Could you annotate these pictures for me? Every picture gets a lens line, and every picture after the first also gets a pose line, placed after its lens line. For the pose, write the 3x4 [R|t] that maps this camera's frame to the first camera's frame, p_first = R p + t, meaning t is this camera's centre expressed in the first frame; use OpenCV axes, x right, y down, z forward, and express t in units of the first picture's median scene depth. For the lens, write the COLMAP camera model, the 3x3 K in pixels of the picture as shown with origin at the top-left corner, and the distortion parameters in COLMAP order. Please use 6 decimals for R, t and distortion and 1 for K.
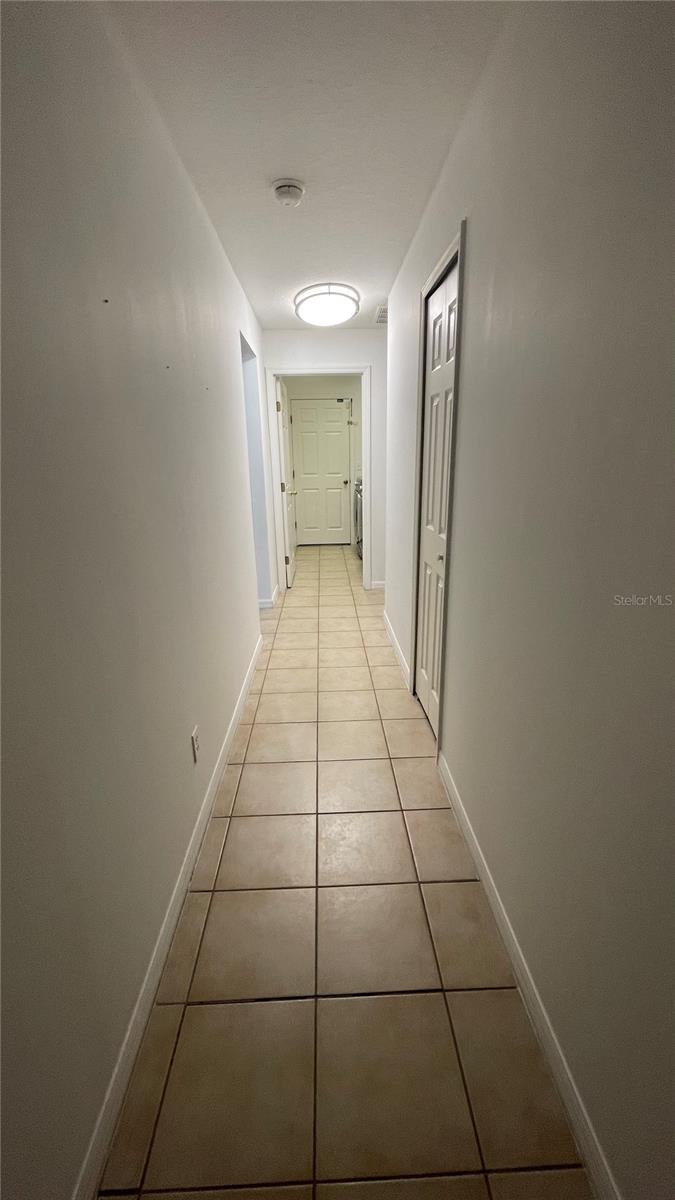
lens RADIAL K [[485.9, 0, 341.5], [0, 485.9, 600.0], [0, 0, 1]] dist [-0.005155, 0.002326]
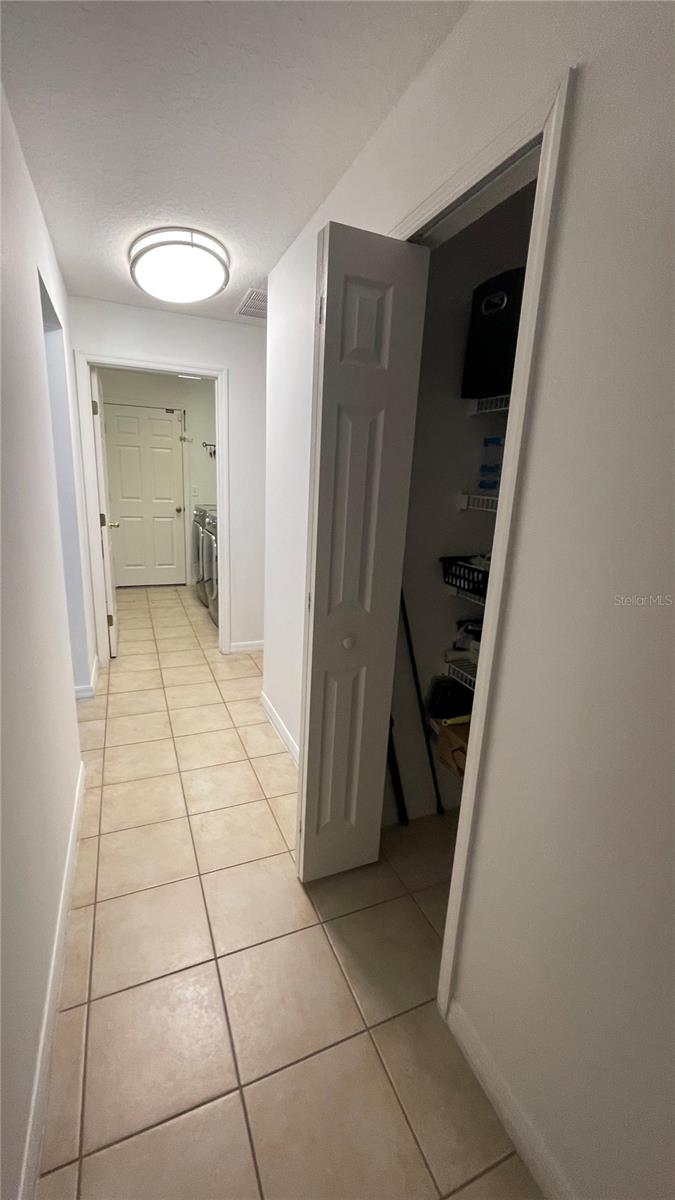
lens RADIAL K [[485.9, 0, 334.9], [0, 485.9, 595.0], [0, 0, 1]] dist [-0.005155, 0.002326]
pose [[0.933725, -0.027692, 0.356919, -0.082465], [0.045739, 0.998061, -0.042221, -0.105972], [-0.355058, 0.055748, 0.933181, 0.302882]]
